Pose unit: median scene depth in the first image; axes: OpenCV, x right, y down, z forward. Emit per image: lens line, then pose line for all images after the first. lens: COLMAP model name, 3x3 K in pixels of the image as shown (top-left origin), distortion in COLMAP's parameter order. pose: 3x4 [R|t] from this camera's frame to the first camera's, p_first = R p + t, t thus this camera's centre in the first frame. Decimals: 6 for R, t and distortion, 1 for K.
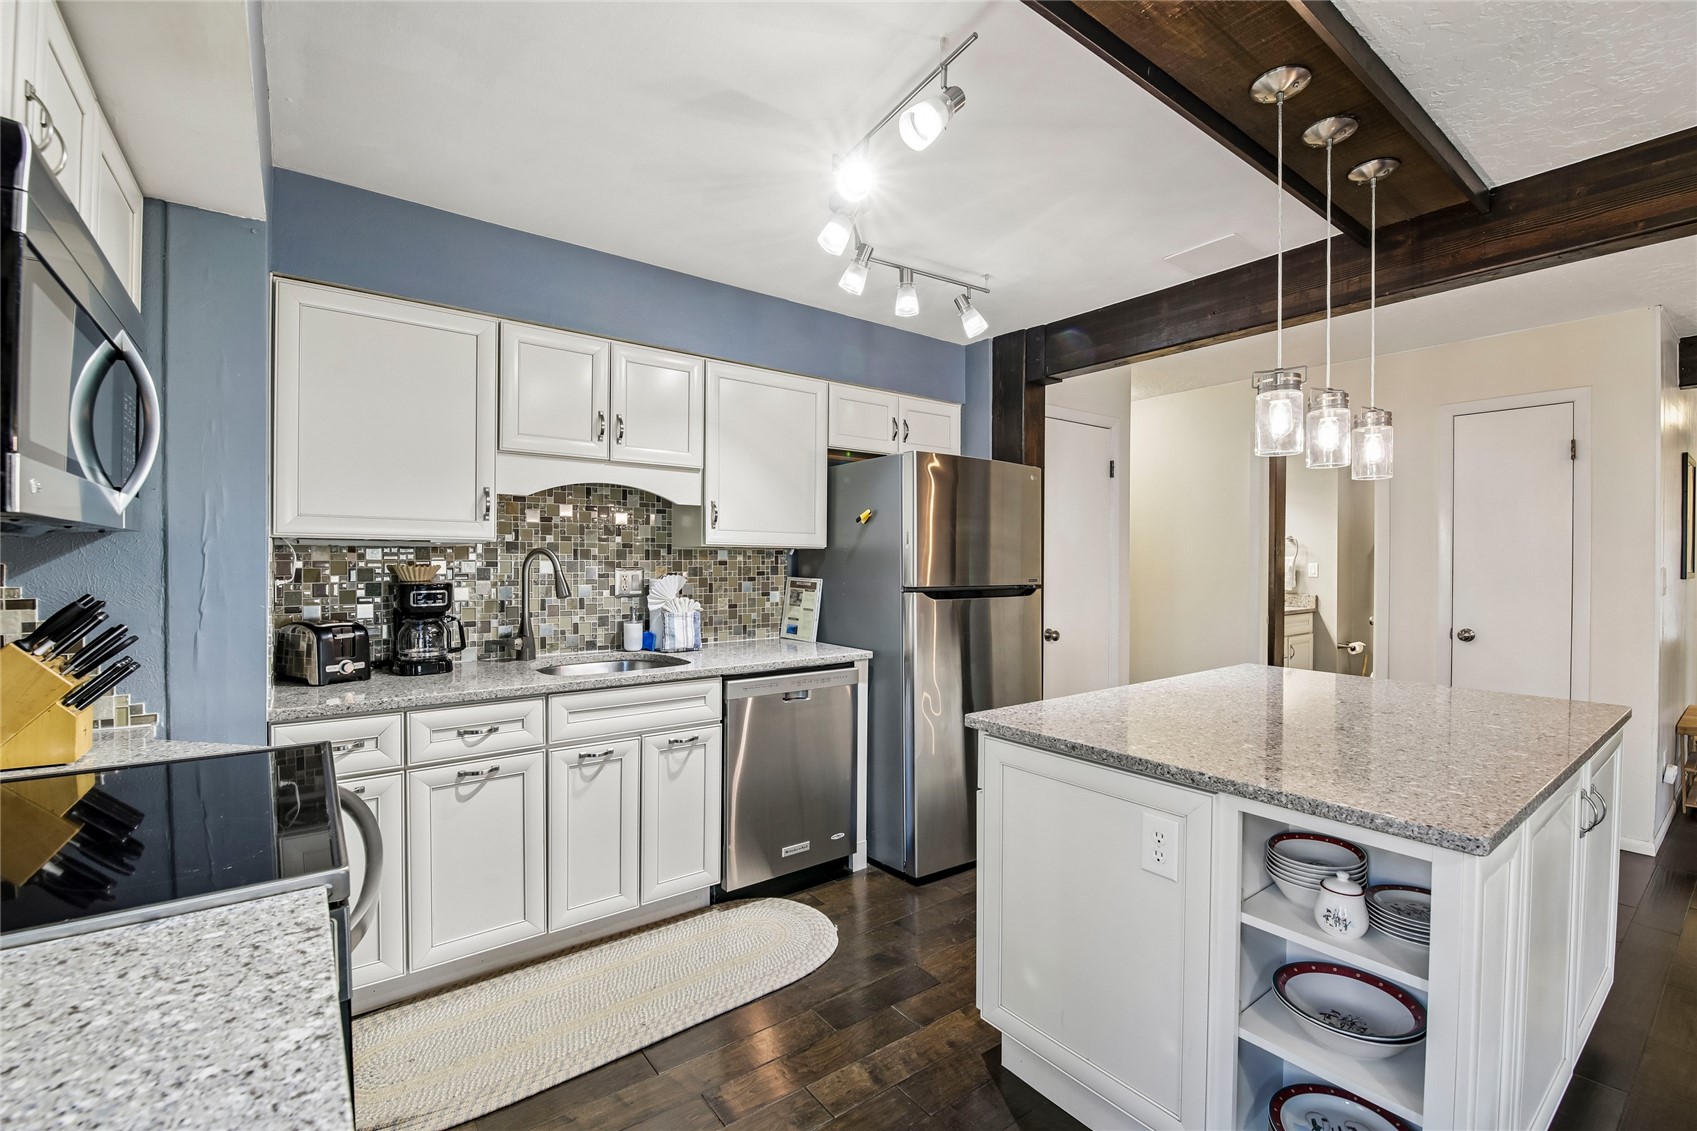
lens RADIAL K [[734.3, 0, 839.6], [0, 734.3, 563.6], [0, 0, 1]] dist [-0.003439, -0.006871]
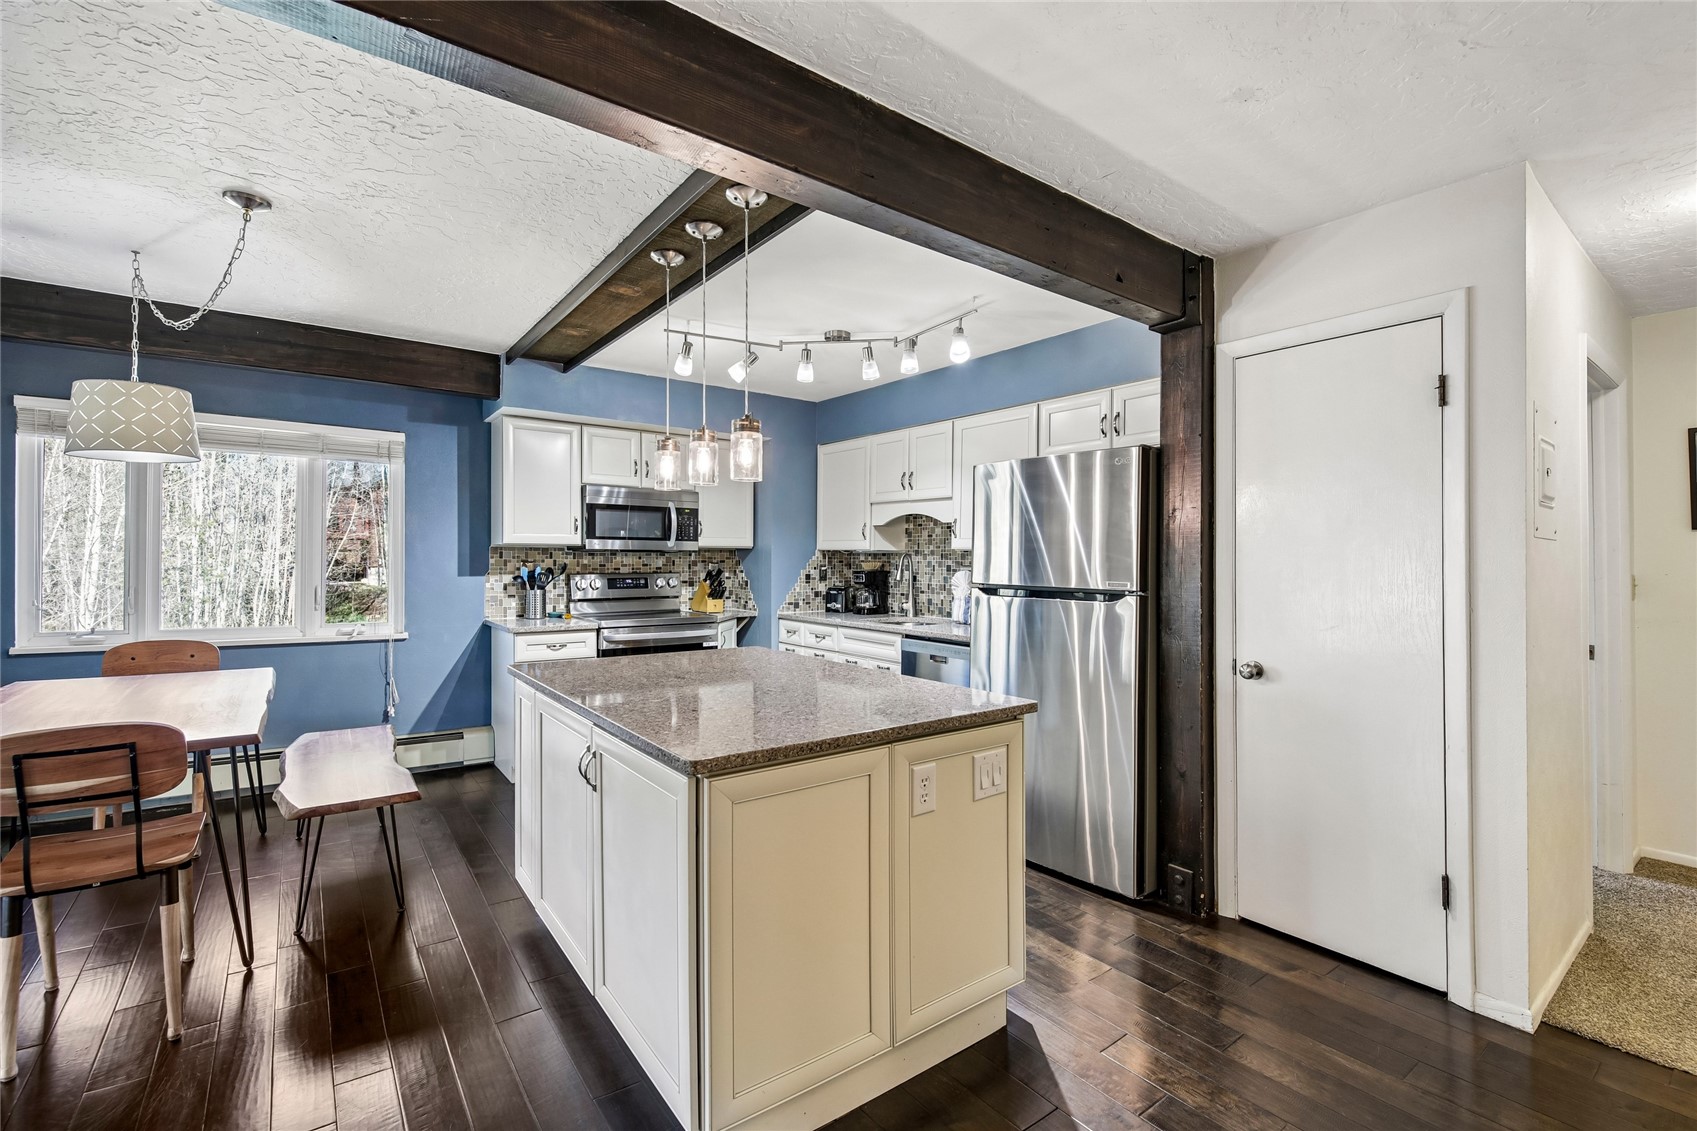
lens RADIAL K [[734.3, 0, 848.0], [0, 734.3, 554.6], [0, 0, 1]] dist [-0.003439, -0.006871]
pose [[-0.001401, -0.010086, -0.999948, 1.288084], [-0.015052, 0.999836, -0.010064, 0.002261], [0.999886, 0.015037, -0.001552, 0.820155]]
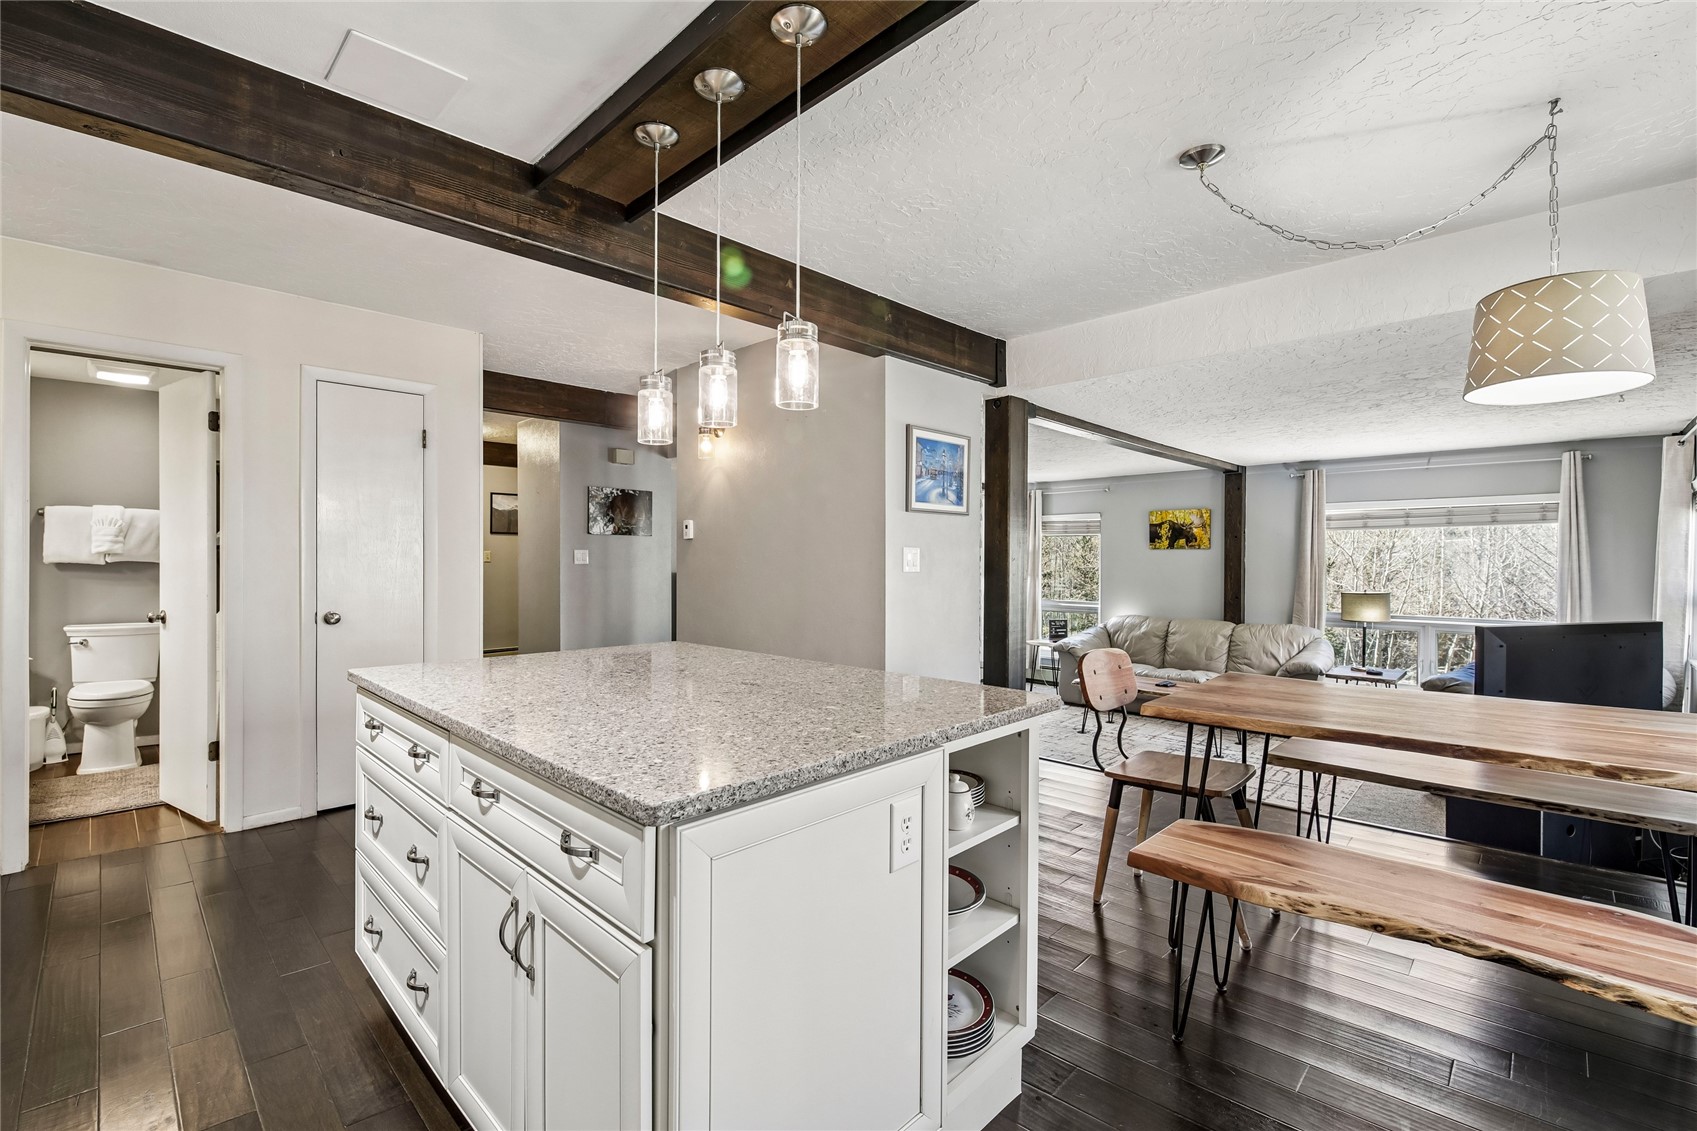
lens RADIAL K [[734.3, 0, 842.4], [0, 734.3, 563.8], [0, 0, 1]] dist [-0.003439, -0.006871]
pose [[-0.144328, -0.009005, 0.989489, -0.210636], [0.005928, 0.999933, 0.009965, 0.029514], [-0.989512, 0.007304, -0.144265, 0.620341]]
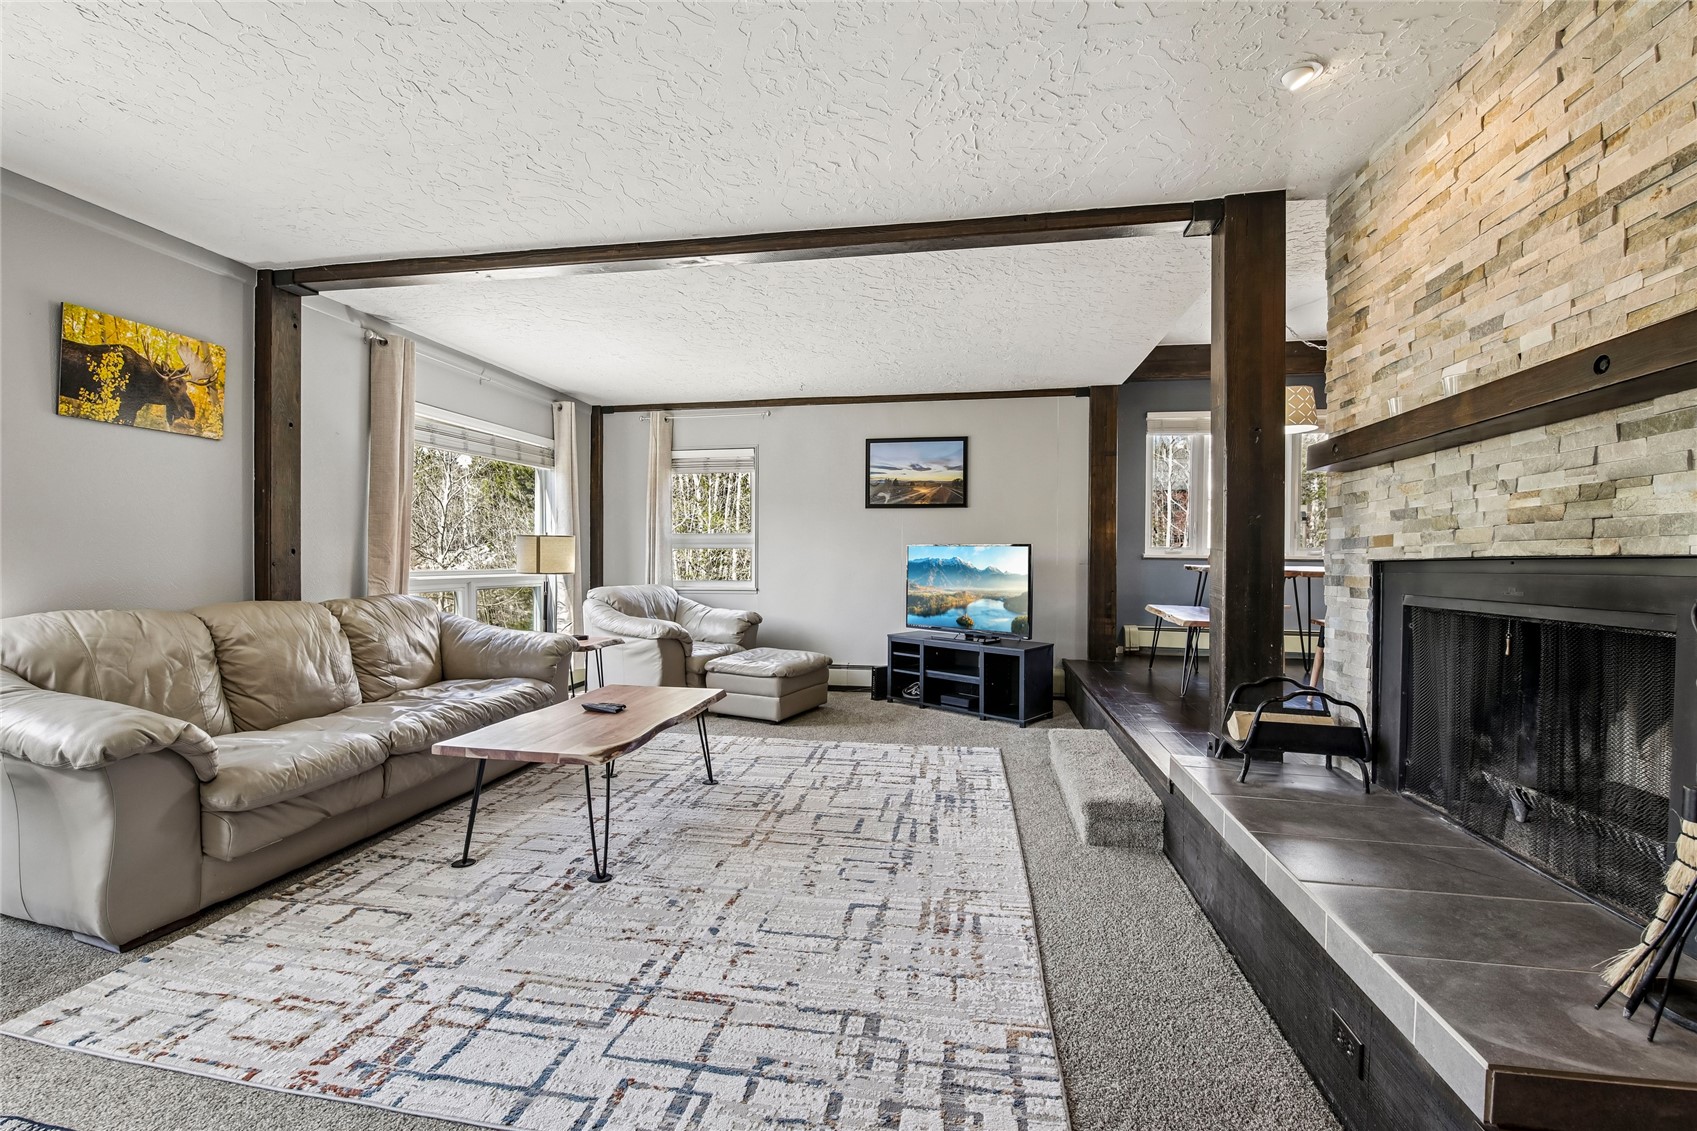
lens RADIAL K [[734.3, 0, 842.7], [0, 734.3, 554.3], [0, 0, 1]] dist [-0.003439, -0.006871]
pose [[-0.733758, -0.008746, -0.679354, 2.202951], [-0.013448, 0.999908, 0.001653, 0.167680], [0.679277, 0.010349, -0.733809, 0.425173]]
